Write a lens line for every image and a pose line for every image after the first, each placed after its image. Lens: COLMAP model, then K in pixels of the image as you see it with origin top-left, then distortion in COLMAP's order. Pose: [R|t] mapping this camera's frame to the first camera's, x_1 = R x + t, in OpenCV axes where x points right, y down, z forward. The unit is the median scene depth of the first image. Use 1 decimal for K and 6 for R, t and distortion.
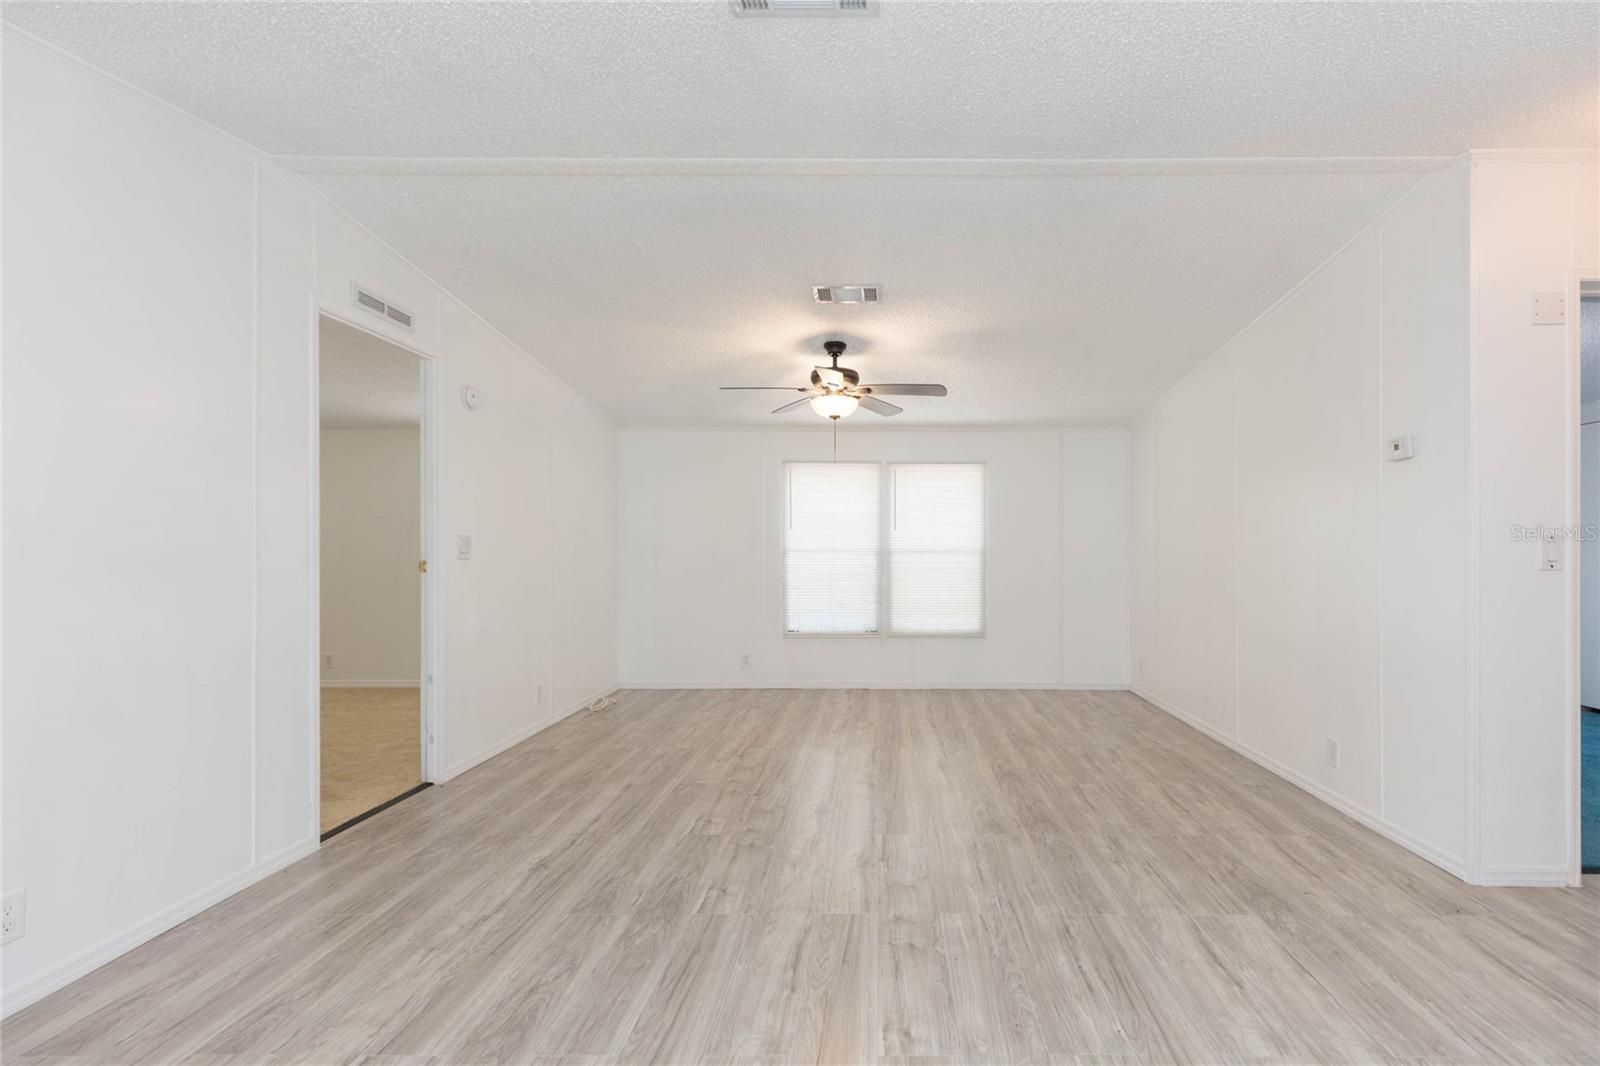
lens RADIAL K [[754.0, 0, 876.8], [0, 754.0, 533.4], [0, 0, 1]] dist [0.006785, -0.000467]
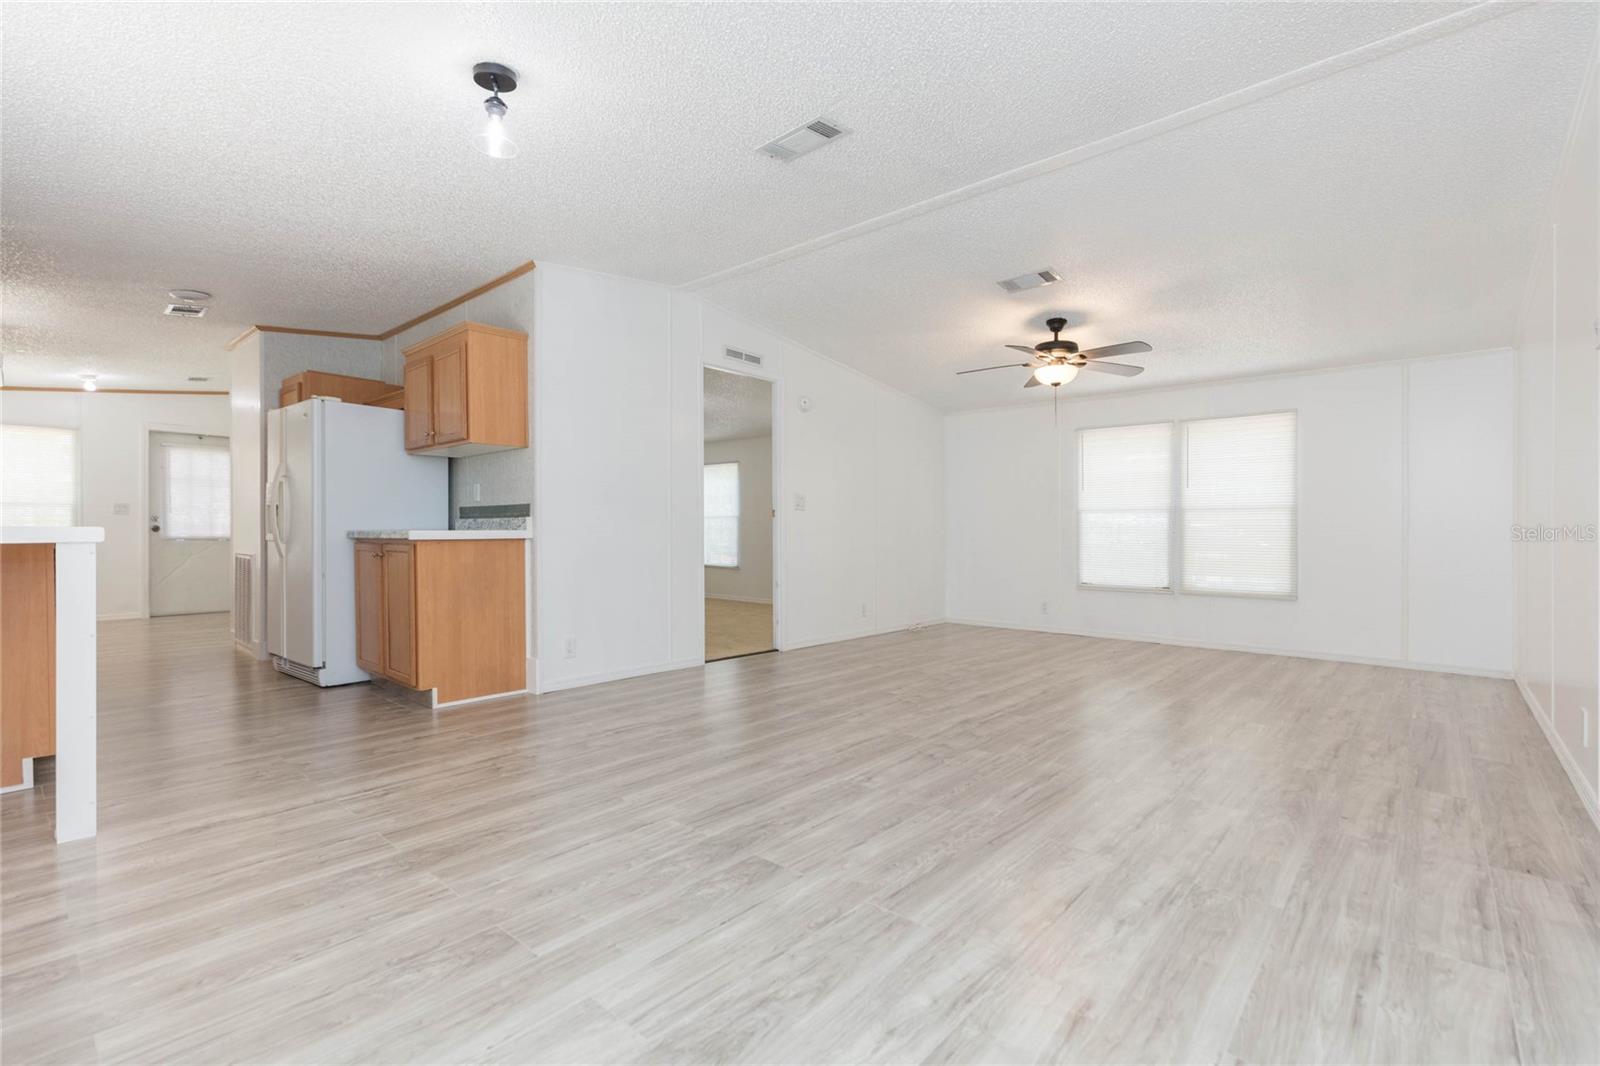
lens RADIAL K [[721.8, 0, 800.0], [0, 721.8, 533.0], [0, 0, 1]] dist [0.003031, 0.000207]
pose [[0.749675, 0.005040, -0.661787, 0.428234], [0.005969, 0.999879, 0.014377, 0.060531], [0.661779, -0.014728, 0.749554, -0.098816]]
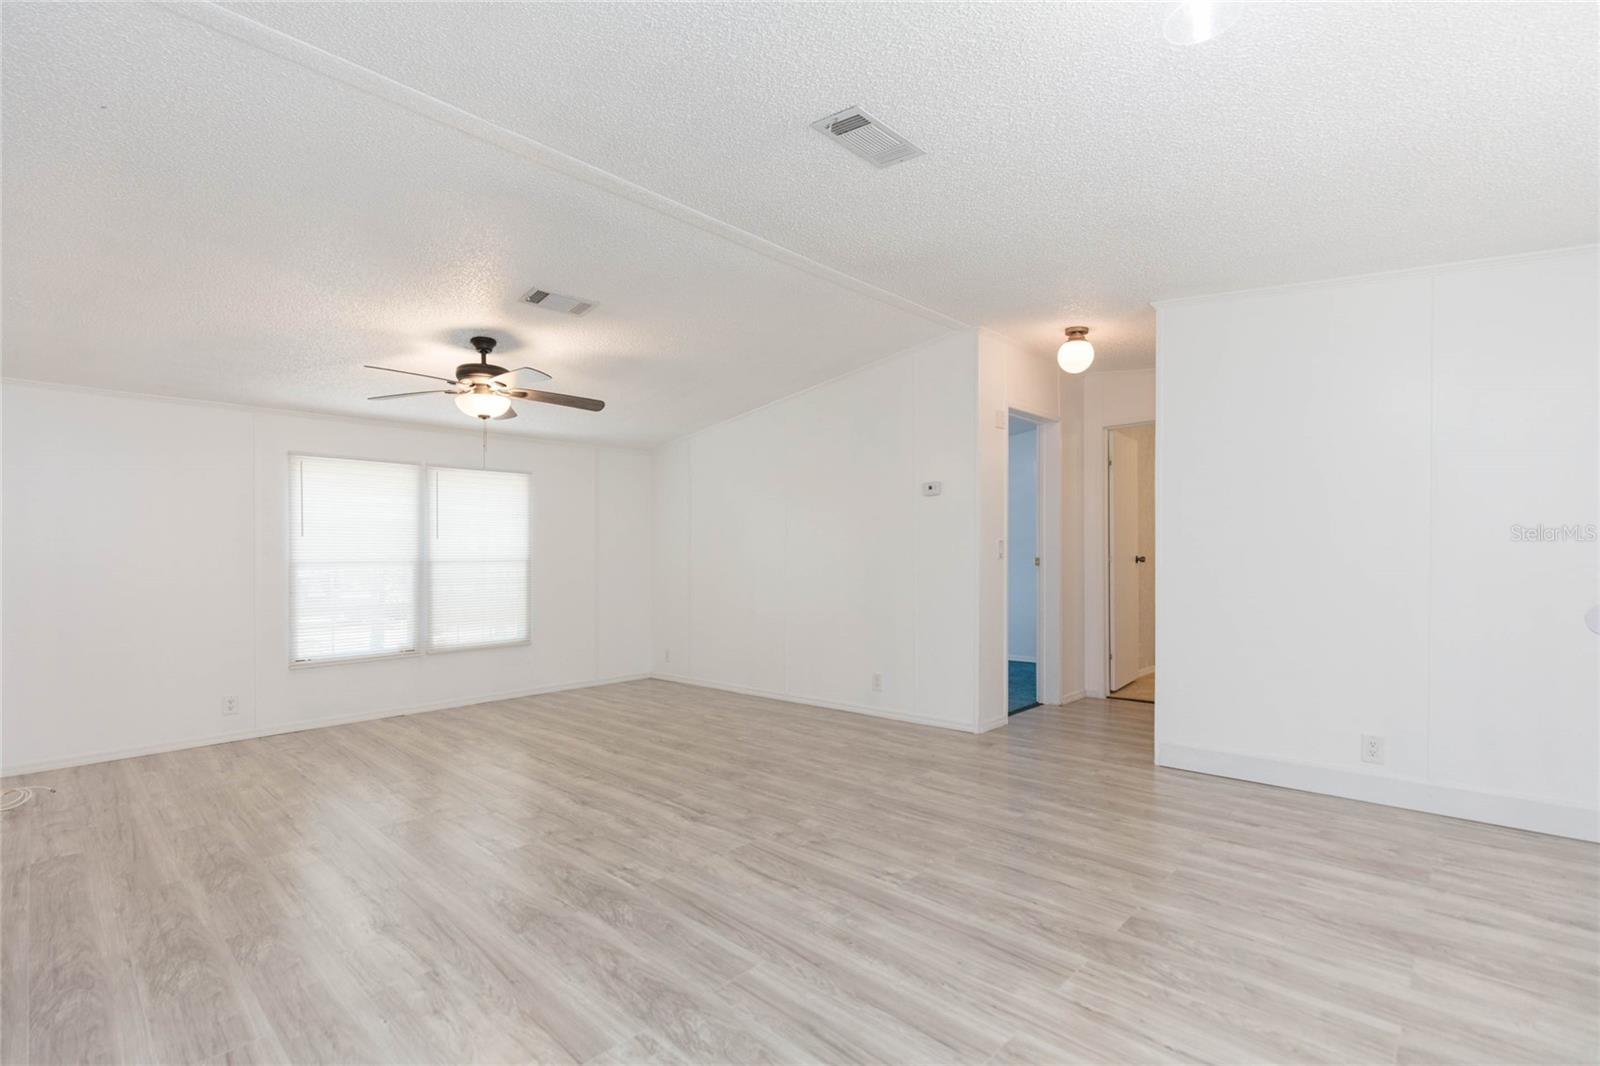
lens RADIAL K [[733.9, 0, 821.1], [0, 733.9, 556.6], [0, 0, 1]] dist [0.003862, -0.000523]
pose [[0.673067, -0.009534, 0.739520, -0.510206], [0.002780, 0.999942, 0.010361, 0.015125], [-0.739576, -0.004918, 0.673055, 0.066820]]
